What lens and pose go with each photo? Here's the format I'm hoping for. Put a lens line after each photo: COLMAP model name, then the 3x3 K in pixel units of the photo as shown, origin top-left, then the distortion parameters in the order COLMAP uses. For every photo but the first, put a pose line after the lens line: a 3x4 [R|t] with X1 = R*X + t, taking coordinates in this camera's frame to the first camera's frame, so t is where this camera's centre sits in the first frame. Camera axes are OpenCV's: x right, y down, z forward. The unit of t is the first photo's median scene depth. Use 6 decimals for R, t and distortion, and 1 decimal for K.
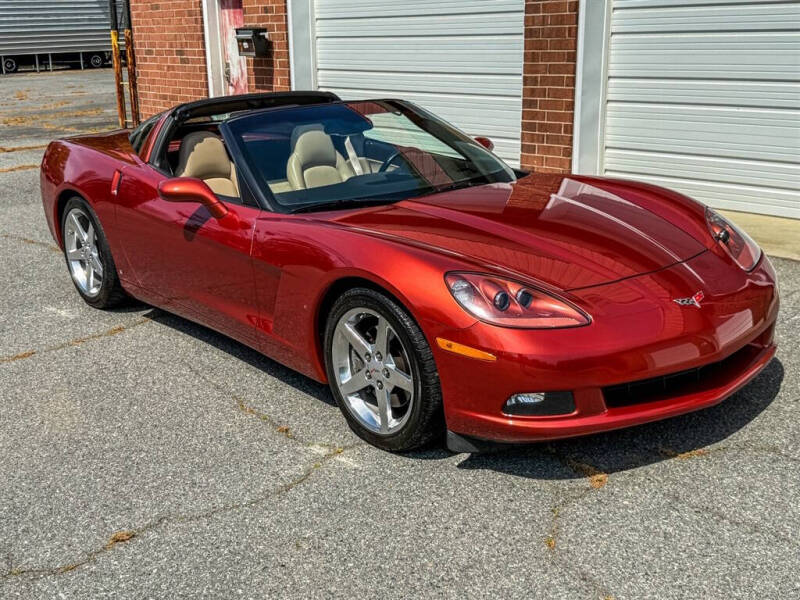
lens RADIAL K [[953.3, 0, 391.3], [0, 953.3, 302.0], [0, 0, 1]] dist [0.238893, -0.623438]
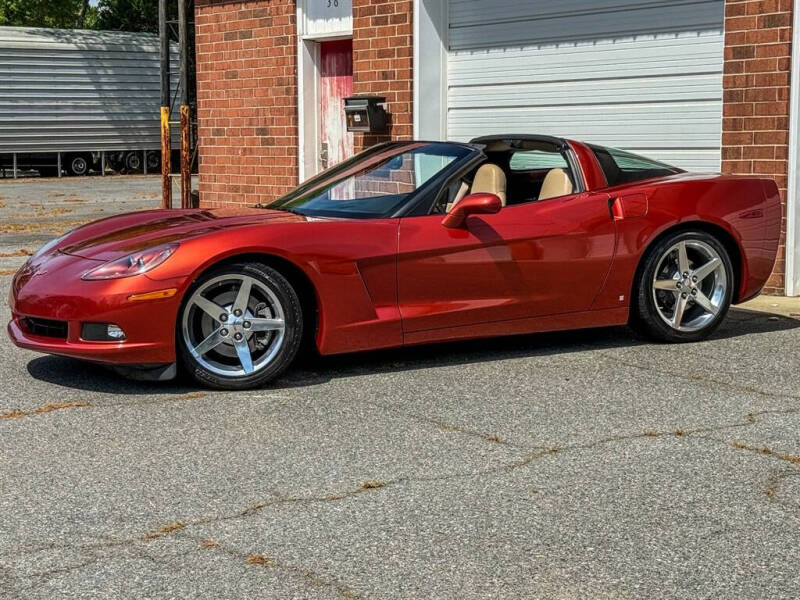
lens RADIAL K [[1552.0, 0, 400.0], [0, 1552.0, 300.0], [0, 0, 1]] dist [0.133130, 0.130999]
pose [[0.998060, 0.019357, -0.059168, -0.053197], [-0.029035, 0.985465, -0.167380, 0.120597], [0.055068, 0.168773, 0.984115, -0.282331]]
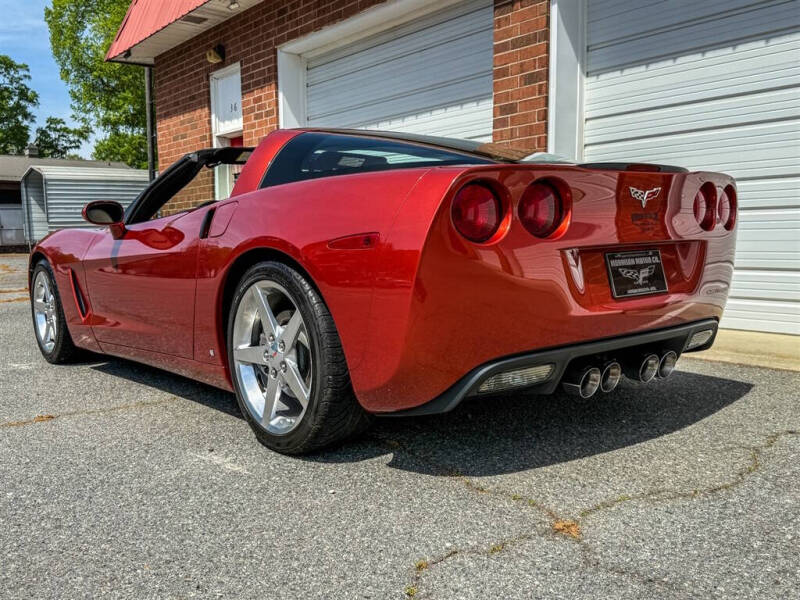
lens RADIAL K [[753.3, 0, 400.0], [0, 753.3, 300.0], [0, 0, 1]] dist [0.148068, -0.312090]
pose [[0.999023, 0.009168, -0.043228, 0.081110], [-0.017145, 0.982028, -0.187956, 0.011163], [0.040728, 0.188513, 0.981226, 0.298163]]
